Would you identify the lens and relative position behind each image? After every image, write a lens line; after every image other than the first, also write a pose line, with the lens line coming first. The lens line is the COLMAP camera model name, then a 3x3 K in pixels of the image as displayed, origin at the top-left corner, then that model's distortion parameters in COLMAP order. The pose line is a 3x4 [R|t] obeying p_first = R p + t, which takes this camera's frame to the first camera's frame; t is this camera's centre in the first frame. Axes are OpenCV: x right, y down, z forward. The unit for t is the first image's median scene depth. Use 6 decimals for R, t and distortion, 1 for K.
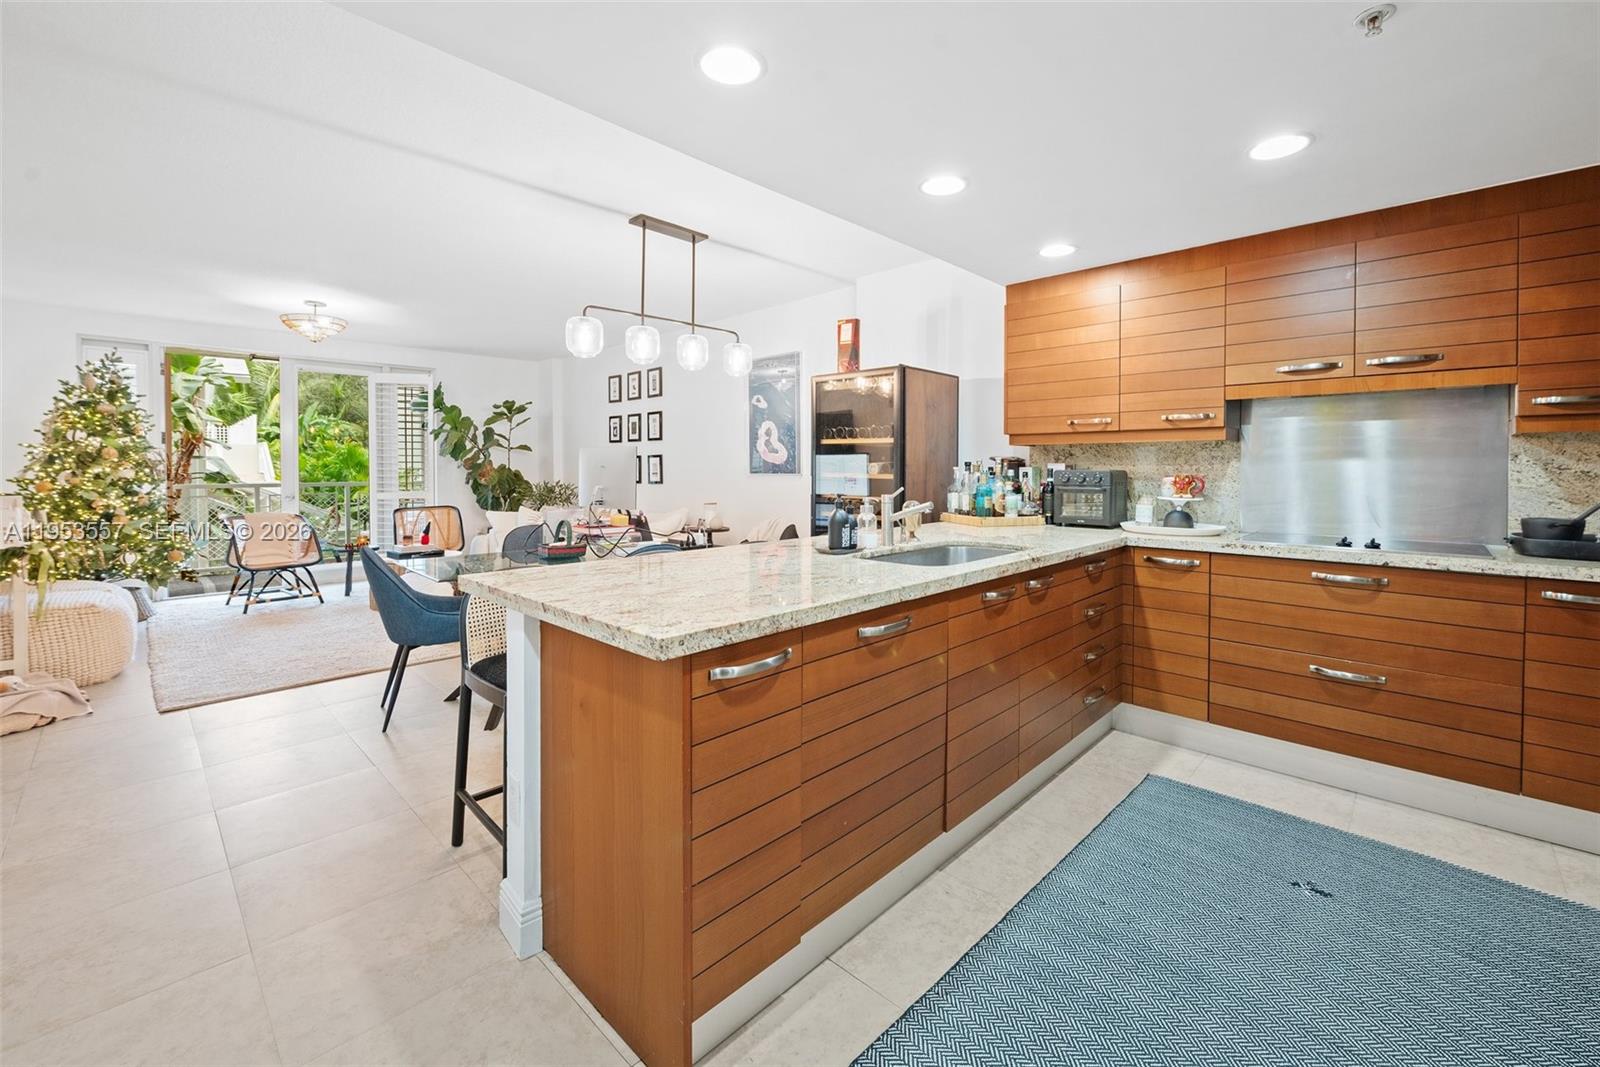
lens RADIAL K [[637.3, 0, 825.5], [0, 637.3, 476.3], [0, 0, 1]] dist [-0.006738, -0.001518]
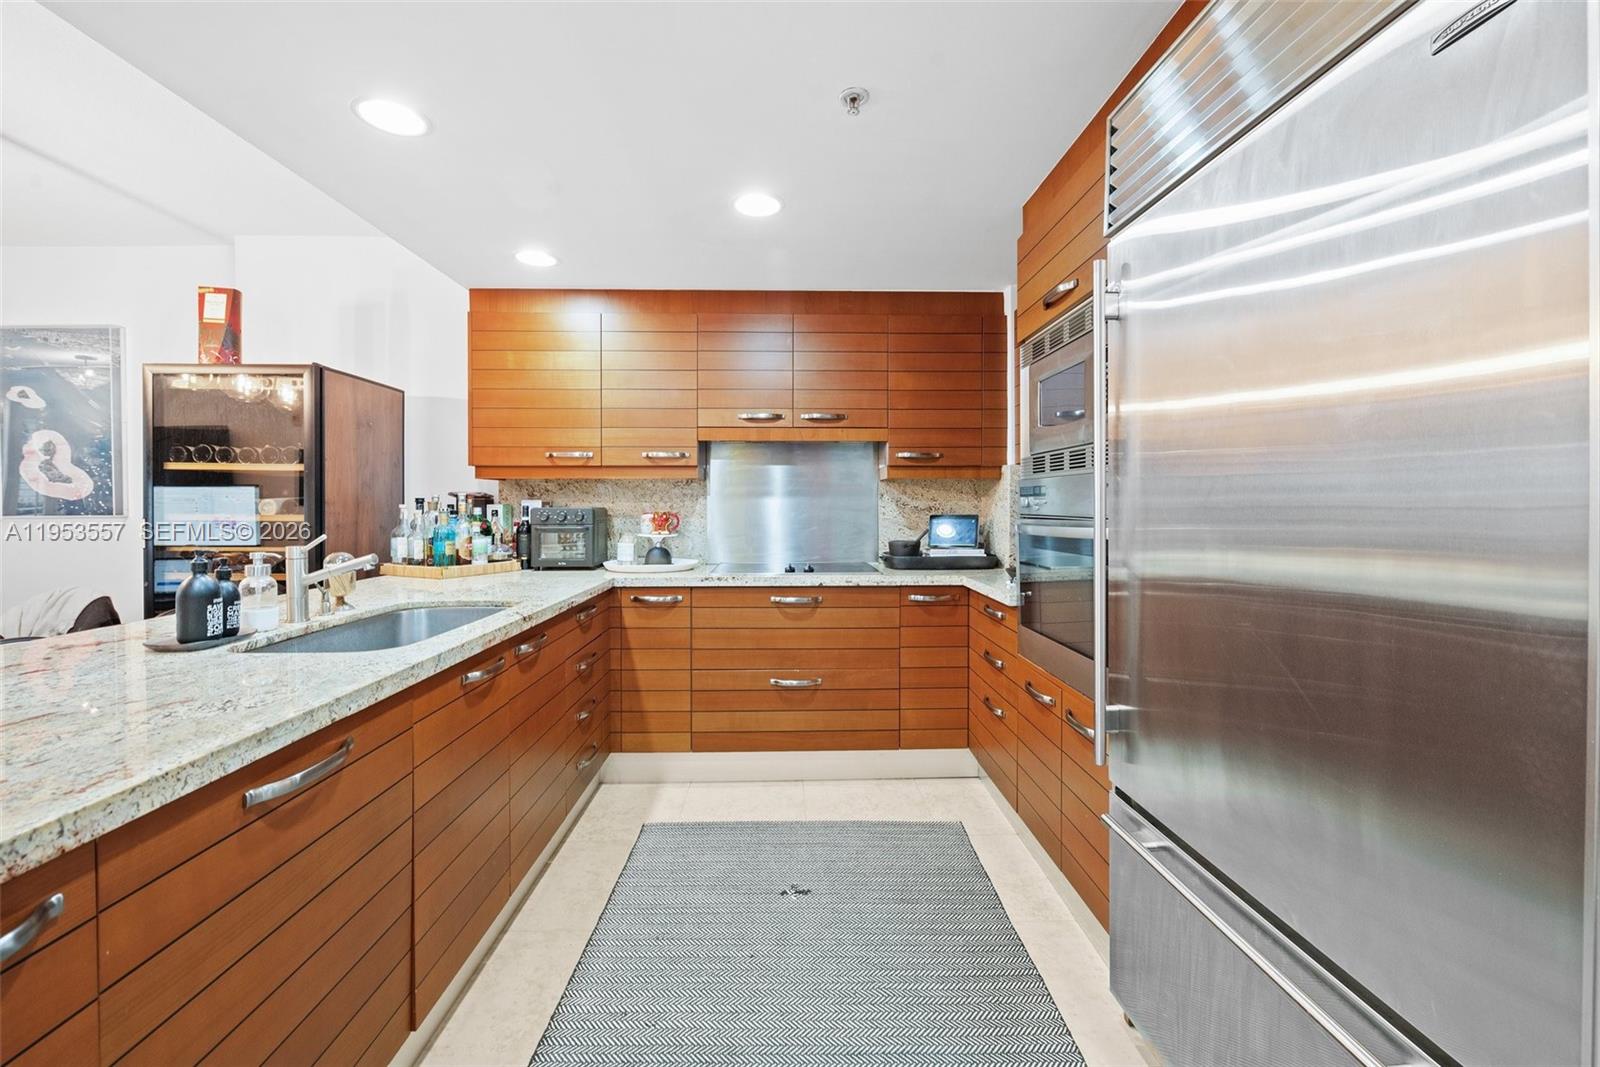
lens RADIAL K [[637.3, 0, 795.1], [0, 637.3, 508.6], [0, 0, 1]] dist [-0.006738, -0.001518]
pose [[0.717302, -0.007701, 0.696720, 0.006710], [0.012311, 0.999923, -0.001623, -0.003285], [-0.696654, 0.009741, 0.717341, 0.132470]]
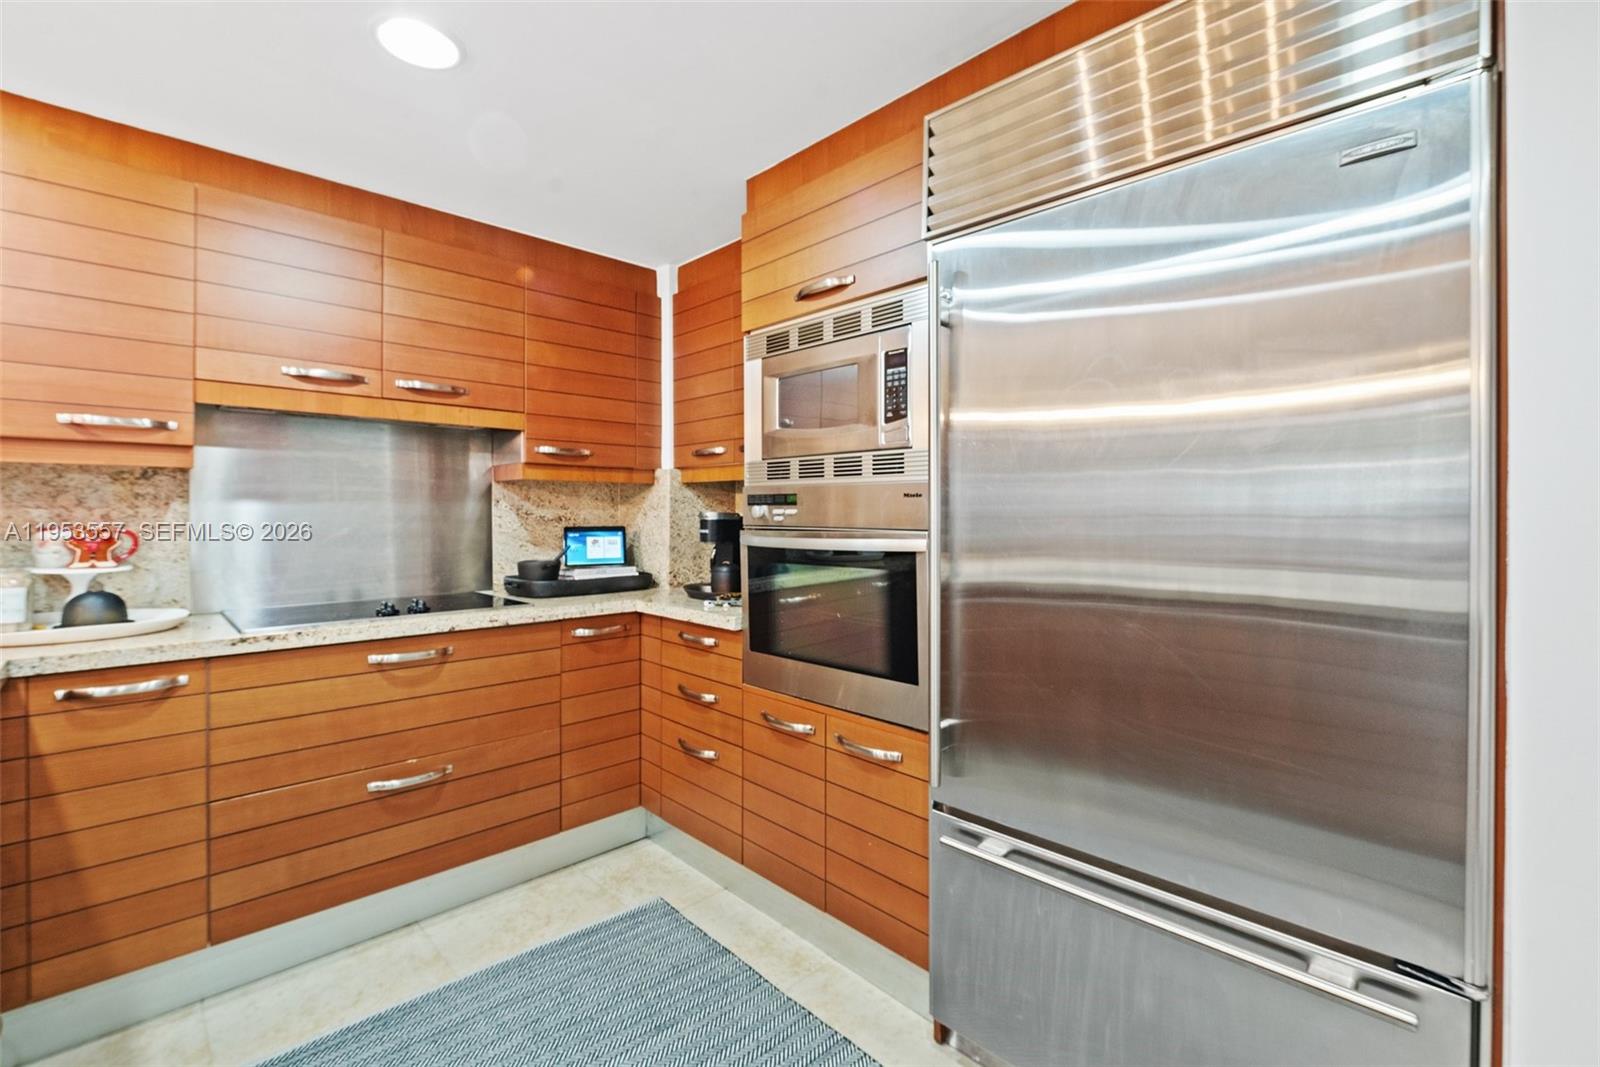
lens RADIAL K [[706.4, 0, 796.0], [0, 706.4, 514.8], [0, 0, 1]] dist [0.000280, -0.001401]
pose [[0.060921, -0.004668, 0.998132, -0.013508], [0.011923, 0.999921, 0.003949, -0.008263], [-0.998071, 0.011660, 0.060972, 0.394233]]
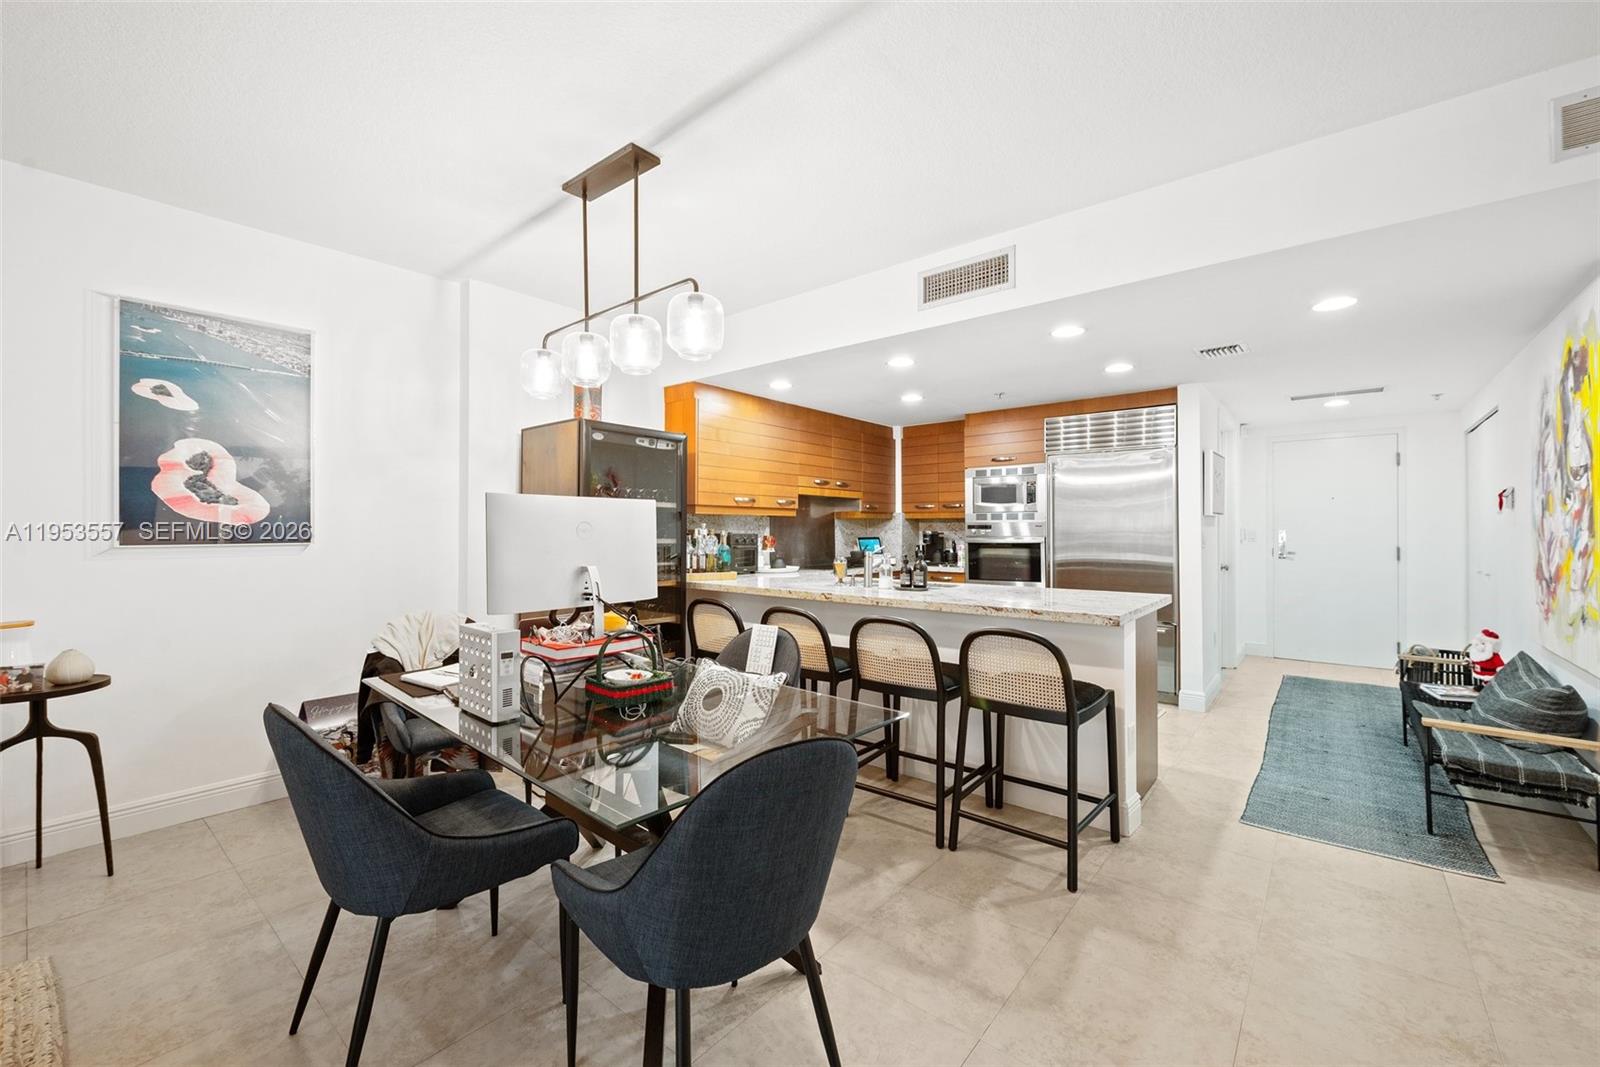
lens RADIAL K [[637.3, 0, 805.9], [0, 637.3, 530.0], [0, 0, 1]] dist [-0.006738, -0.001518]
pose [[-0.046007, 0.000930, 0.998941, -1.179242], [0.013577, 0.999908, -0.000305, -0.017381], [-0.998849, 0.013549, -0.046015, 1.069247]]
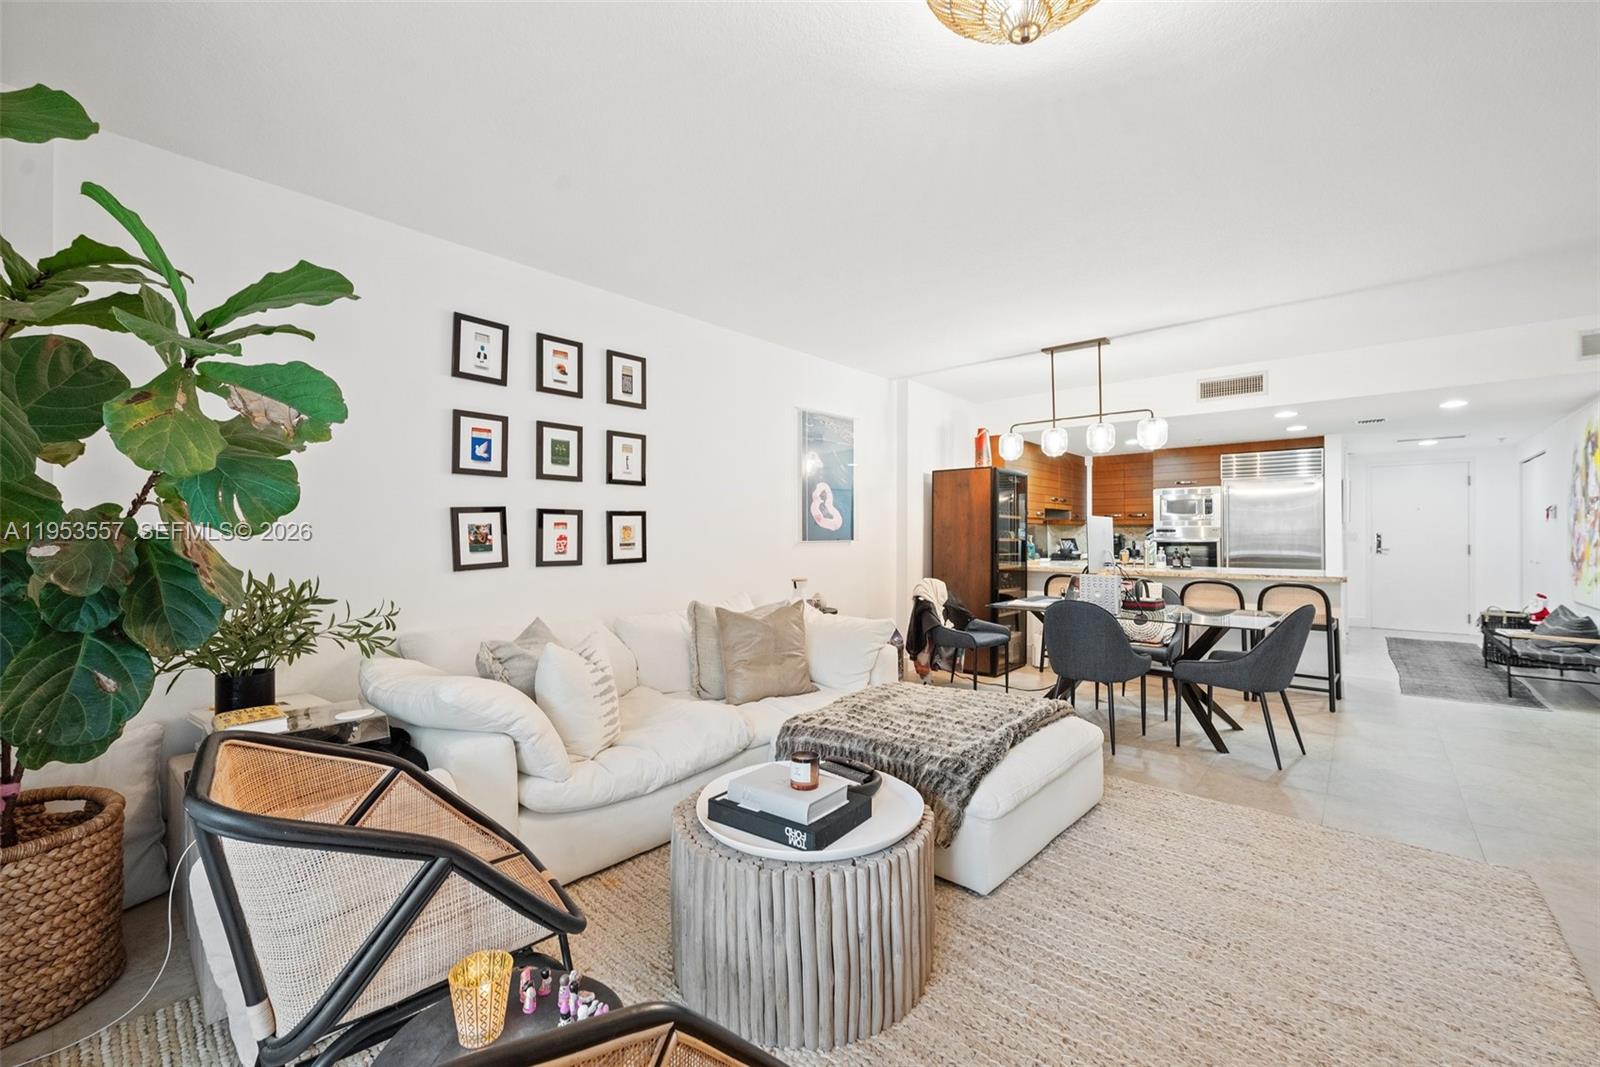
lens RADIAL K [[637.3, 0, 808.1], [0, 637.3, 536.4], [0, 0, 1]] dist [-0.006738, -0.001518]
pose [[-0.019770, -0.002721, 0.999801, -1.944895], [0.014753, 0.999887, 0.003013, -0.026275], [-0.999696, 0.014809, -0.019728, 2.022722]]
